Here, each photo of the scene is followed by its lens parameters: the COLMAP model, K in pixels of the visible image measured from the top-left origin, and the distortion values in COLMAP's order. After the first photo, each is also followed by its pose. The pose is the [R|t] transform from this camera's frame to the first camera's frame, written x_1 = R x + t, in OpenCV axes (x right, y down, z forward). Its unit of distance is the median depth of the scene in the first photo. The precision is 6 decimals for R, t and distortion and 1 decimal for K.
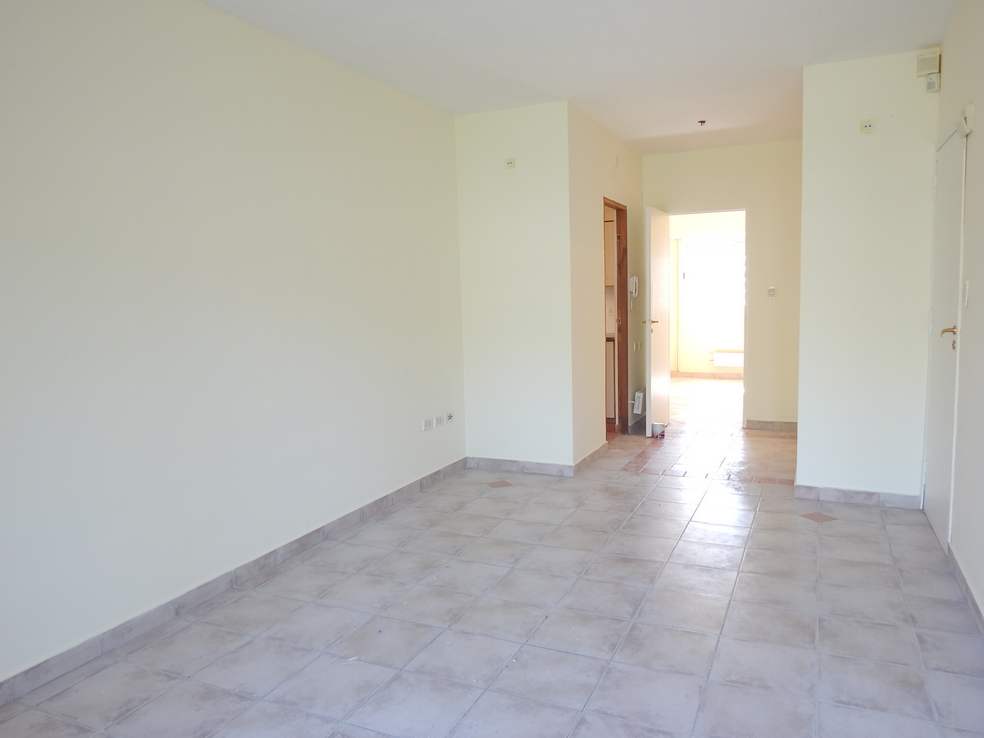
lens RADIAL K [[715.6, 0, 490.9], [0, 715.6, 368.2], [0, 0, 1]] dist [-0.006545, -0.001454]
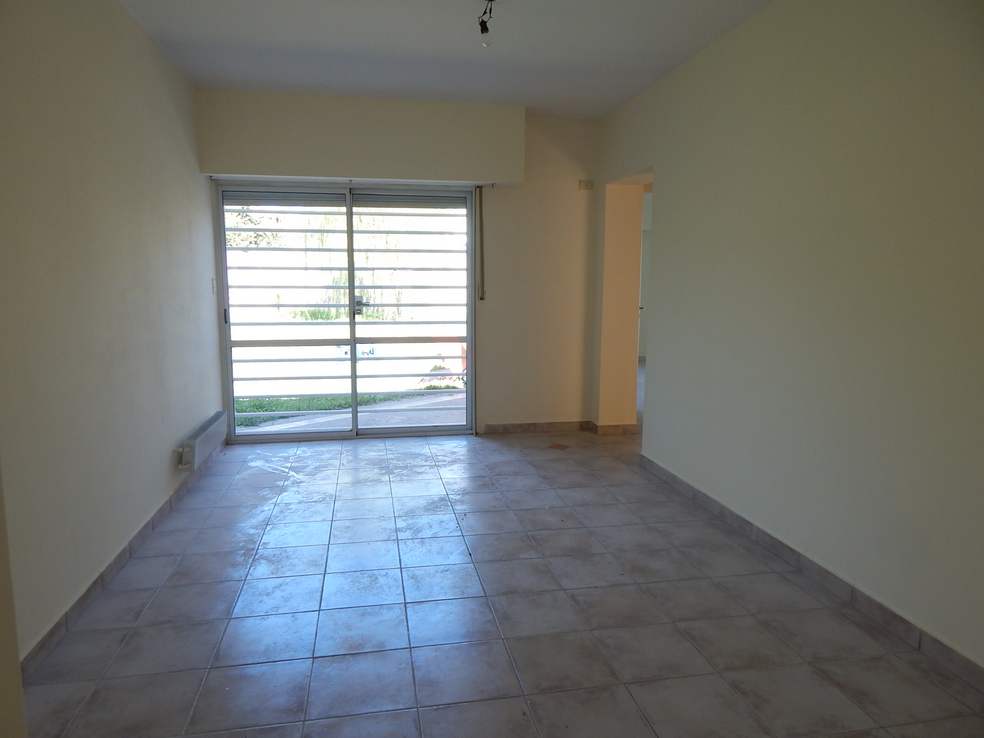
lens RADIAL K [[643.1, 0, 489.8], [0, 643.1, 367.9], [0, 0, 1]] dist [0.009762, 0.002312]
pose [[-0.805391, 0.101575, -0.583976, 0.549214], [-0.049255, 0.970332, 0.236707, -0.172582], [0.590694, 0.219405, -0.776493, 1.532376]]
